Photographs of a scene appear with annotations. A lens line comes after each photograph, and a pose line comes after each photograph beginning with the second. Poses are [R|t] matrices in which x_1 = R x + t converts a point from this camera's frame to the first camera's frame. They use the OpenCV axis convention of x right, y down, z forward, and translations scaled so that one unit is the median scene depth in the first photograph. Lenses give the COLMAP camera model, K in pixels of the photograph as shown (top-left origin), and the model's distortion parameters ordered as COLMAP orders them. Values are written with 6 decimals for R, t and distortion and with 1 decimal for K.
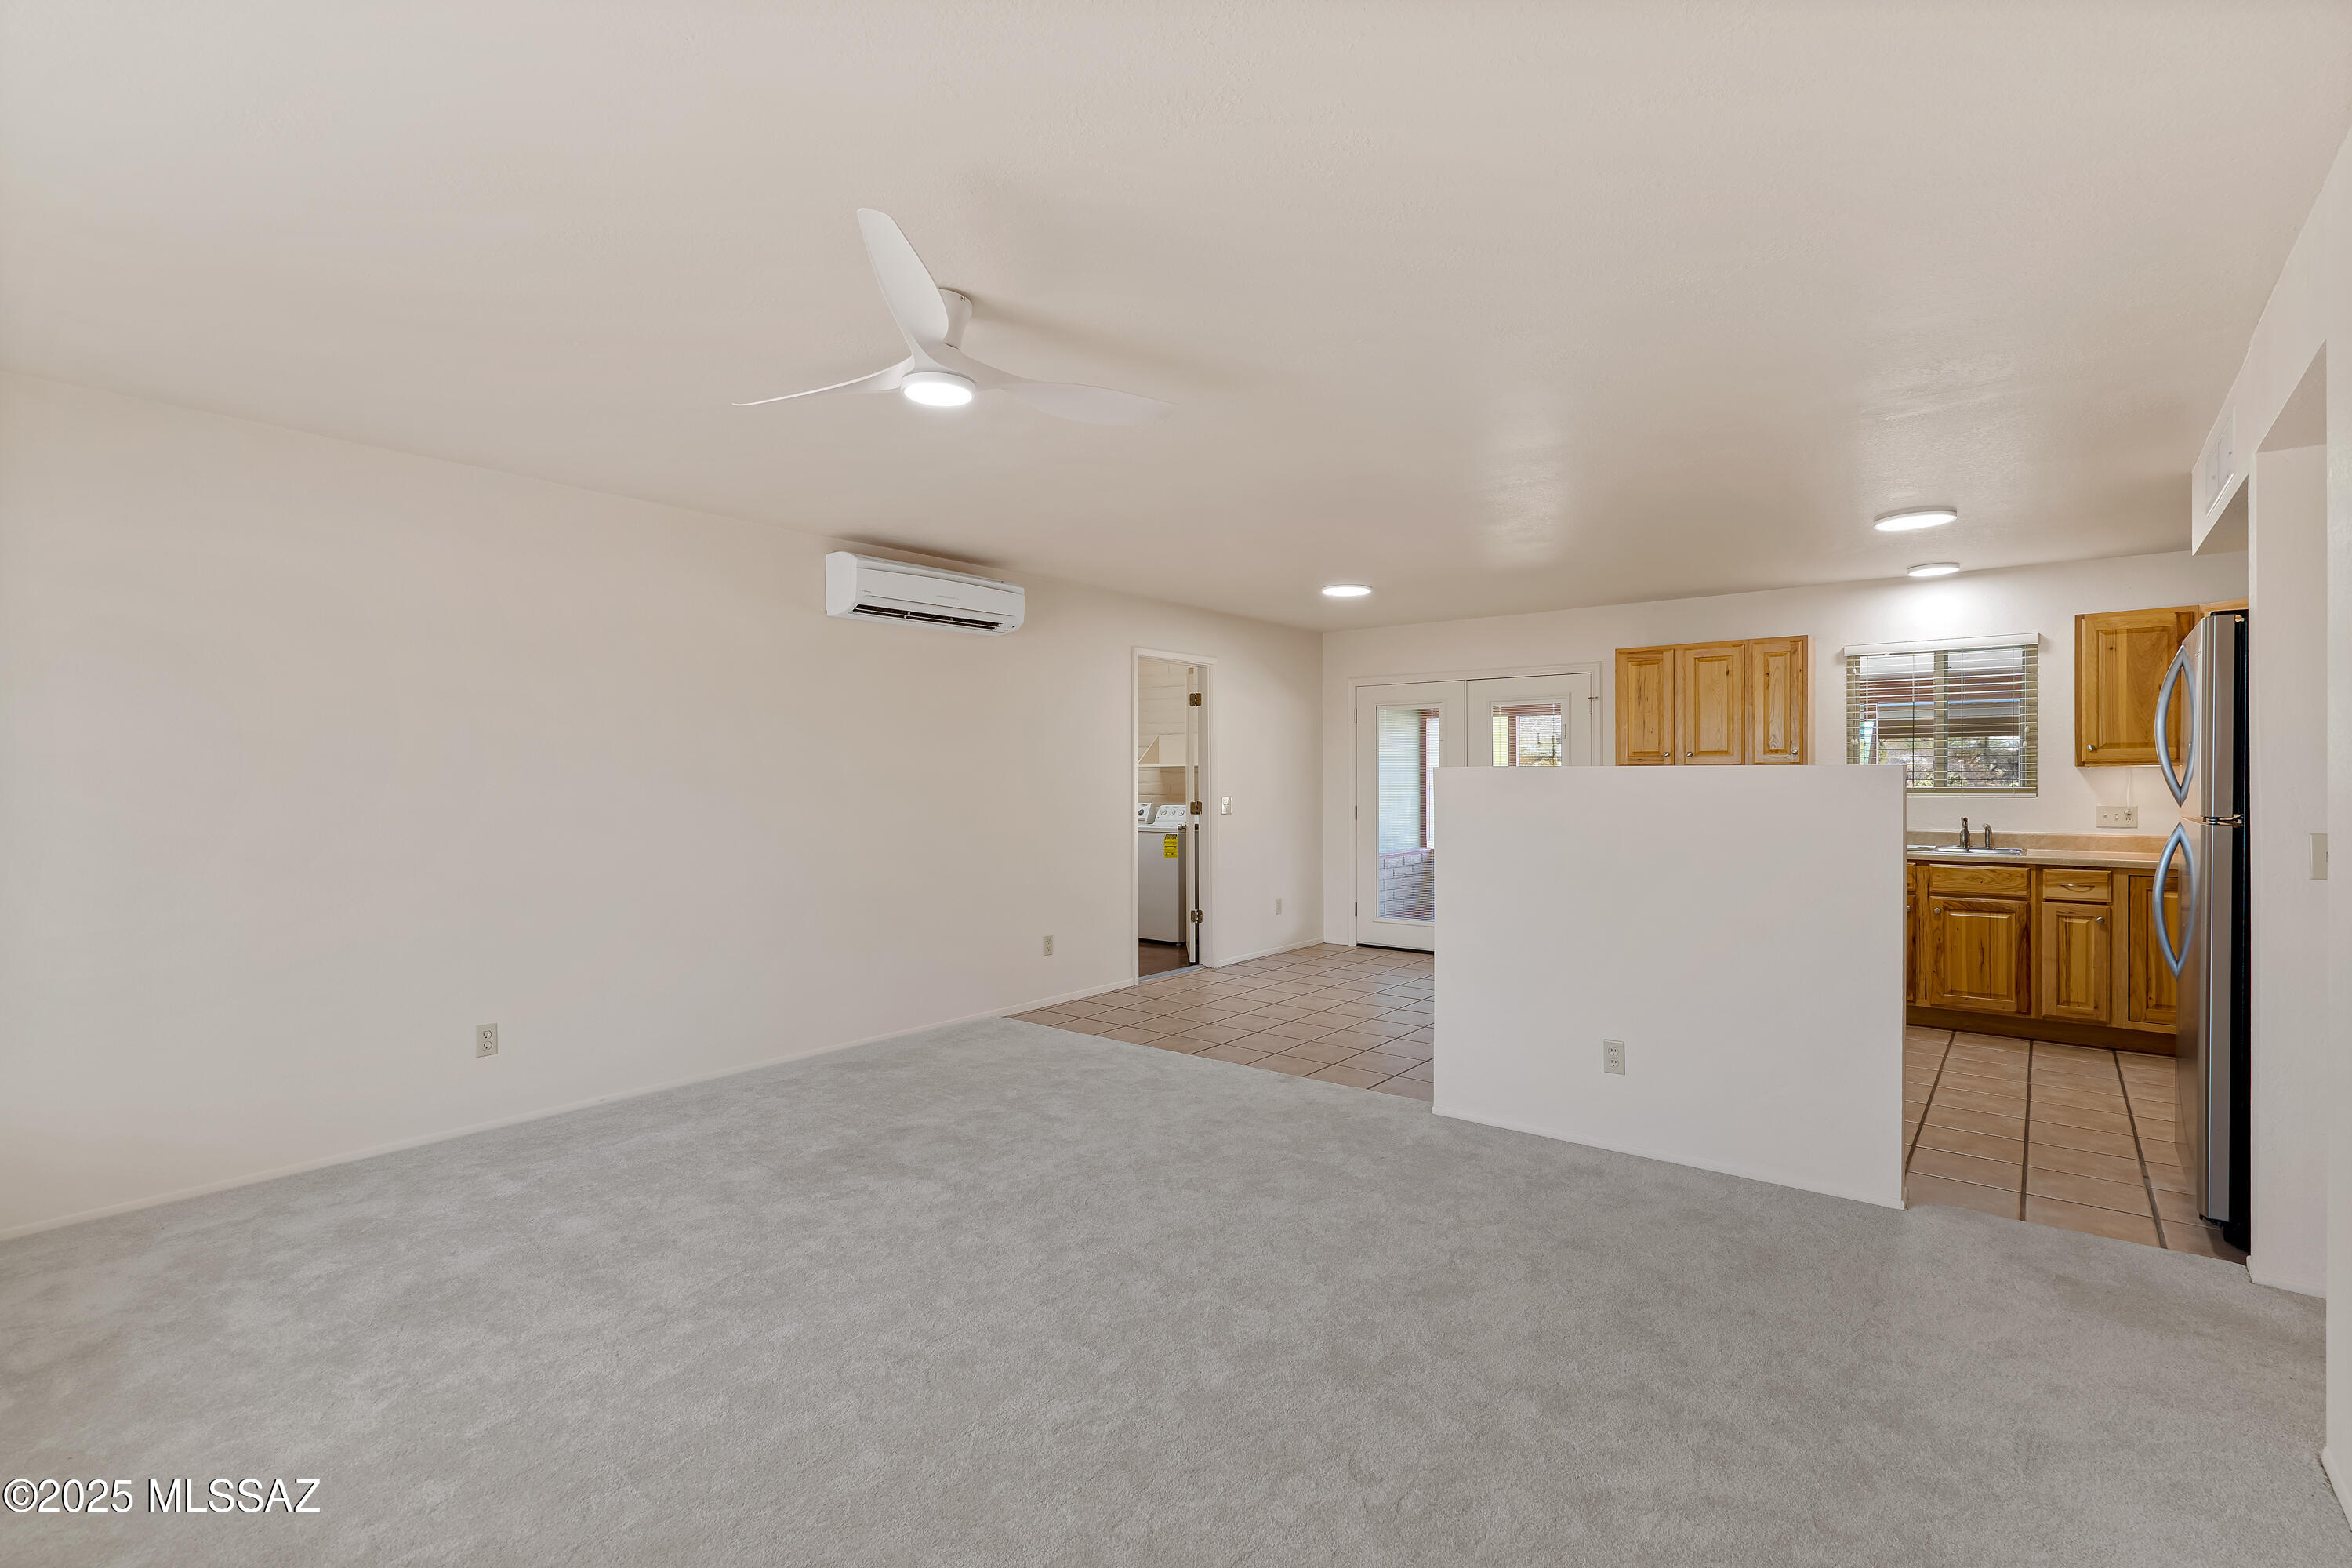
lens RADIAL K [[1094.2, 0, 1166.1], [0, 1094.2, 775.8], [0, 0, 1]] dist [-0.006971, 0.002626]
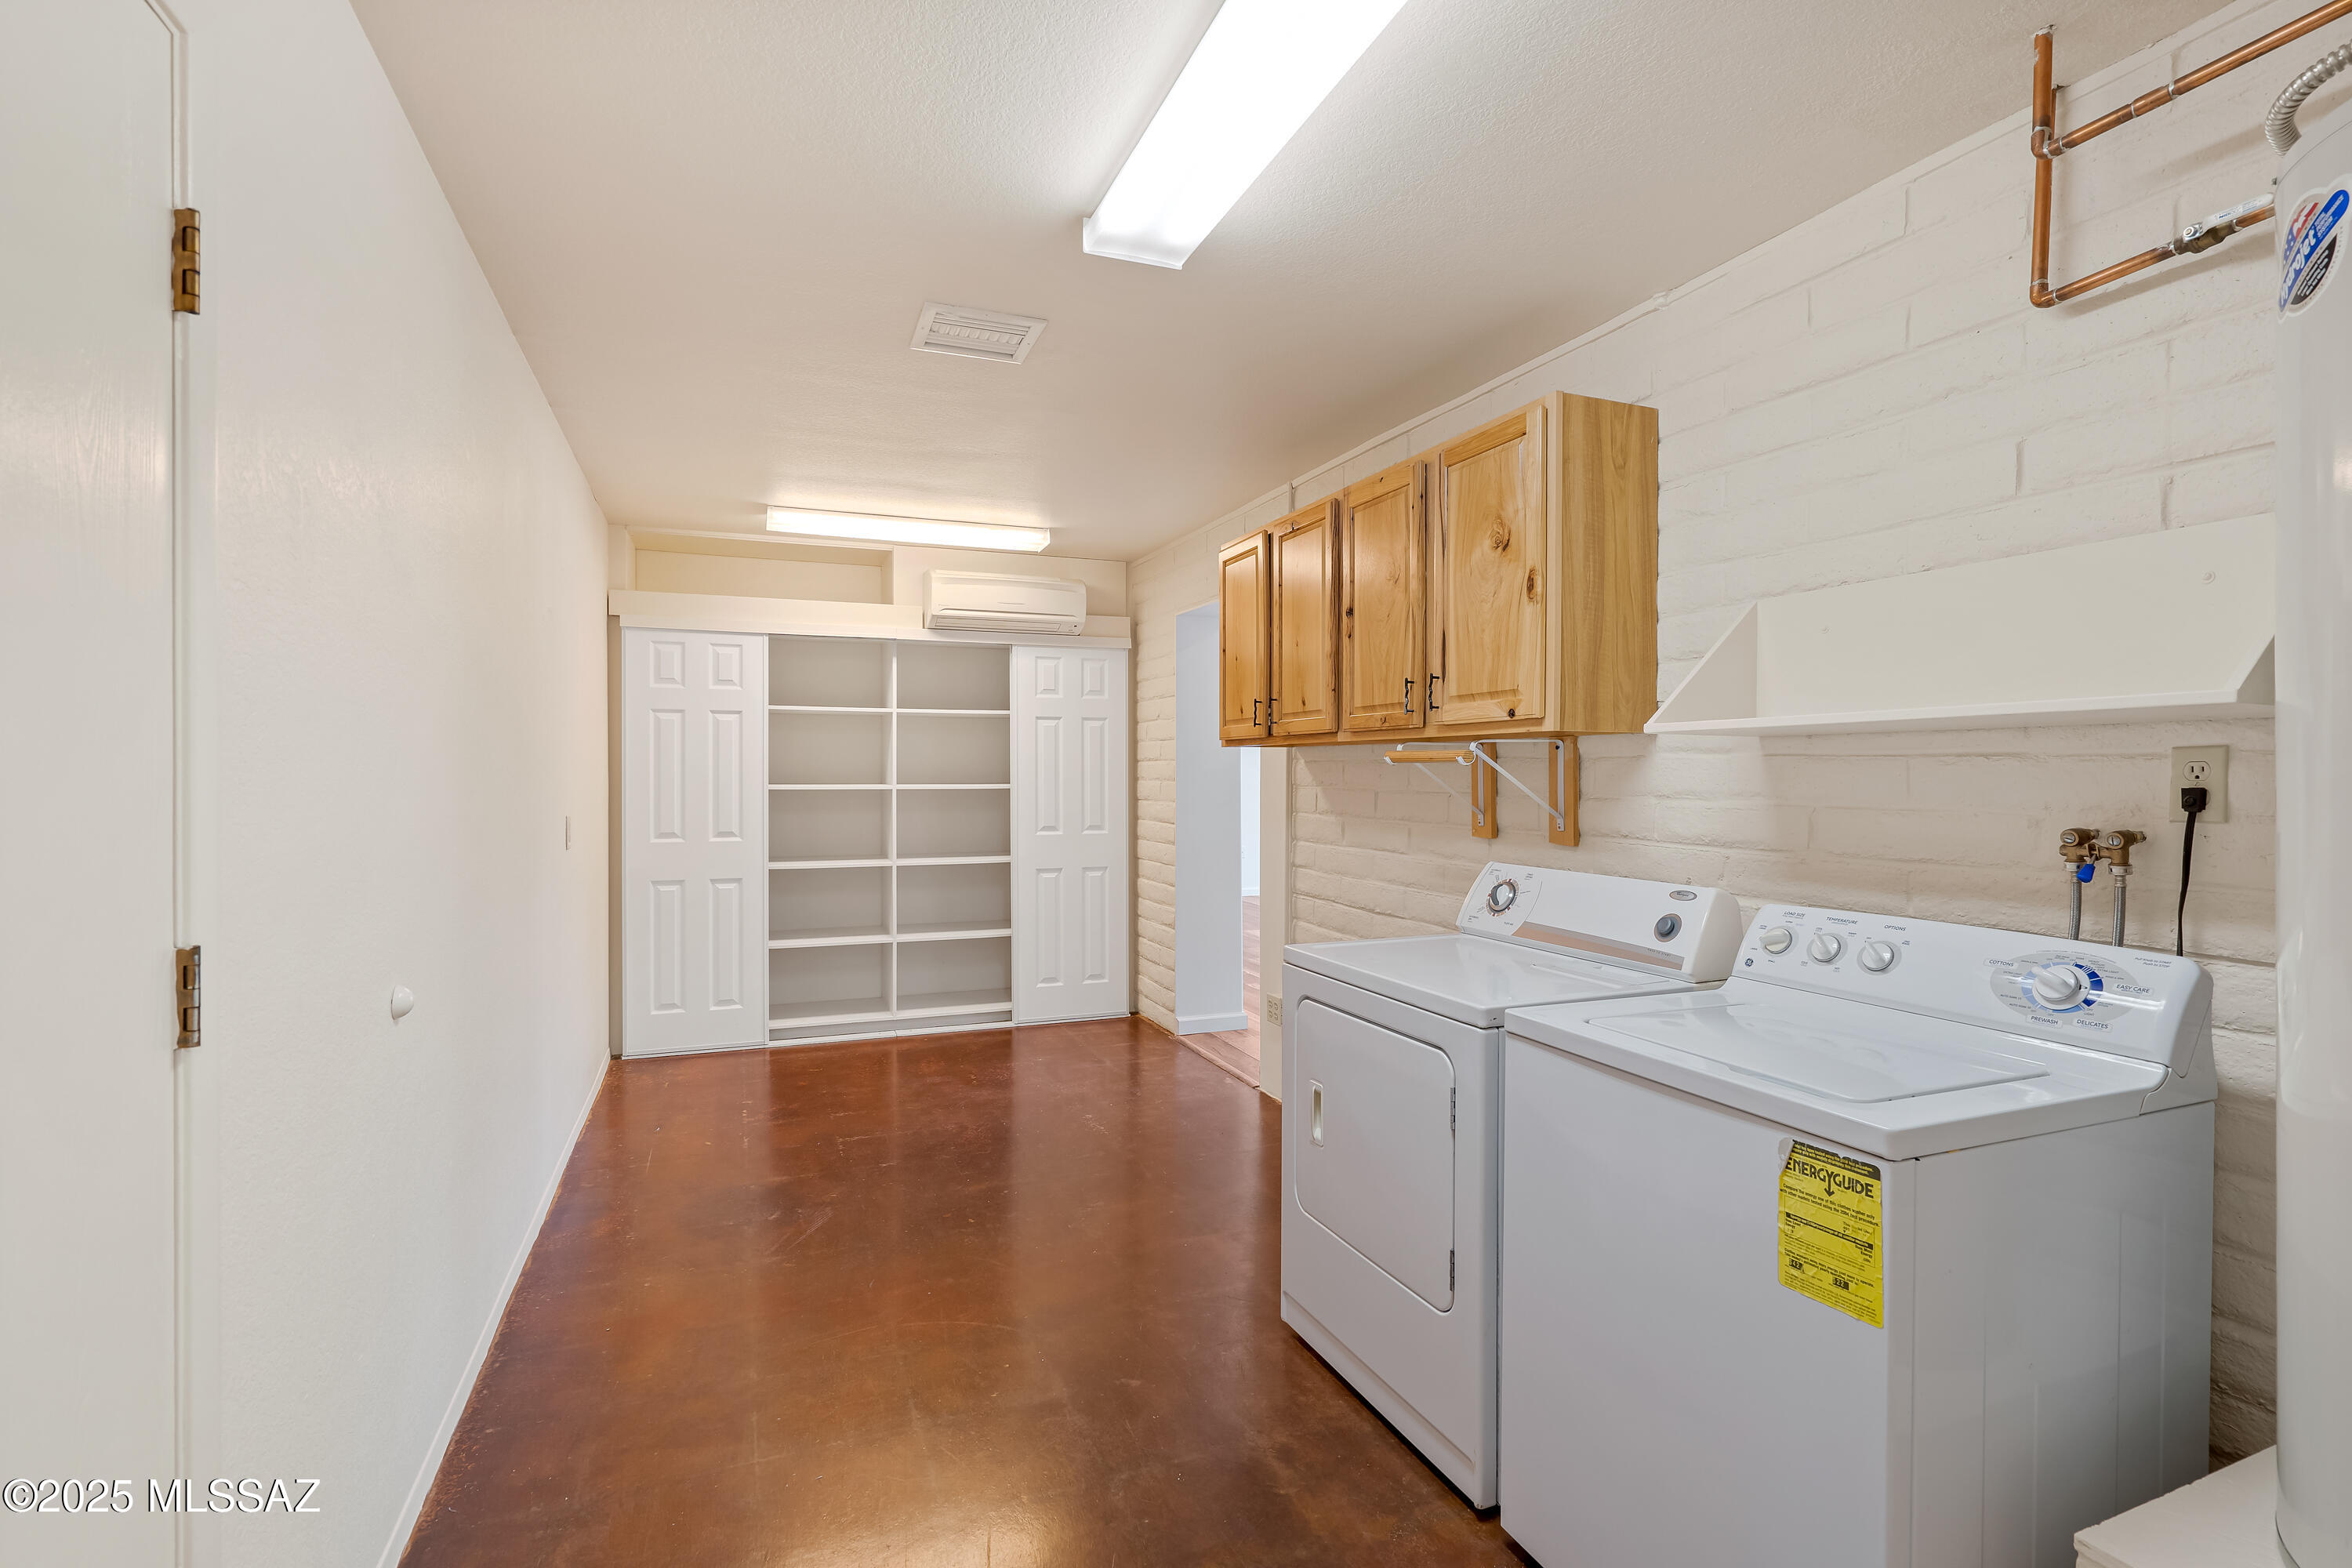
lens RADIAL K [[1094.2, 0, 1175.1], [0, 1094.2, 782.7], [0, 0, 1]] dist [-0.006971, 0.002626]
pose [[0.871172, 0.003163, -0.490967, -0.000314], [-0.000200, 0.999981, 0.006087, 0.001235], [0.490977, -0.005205, 0.871157, 0.751522]]
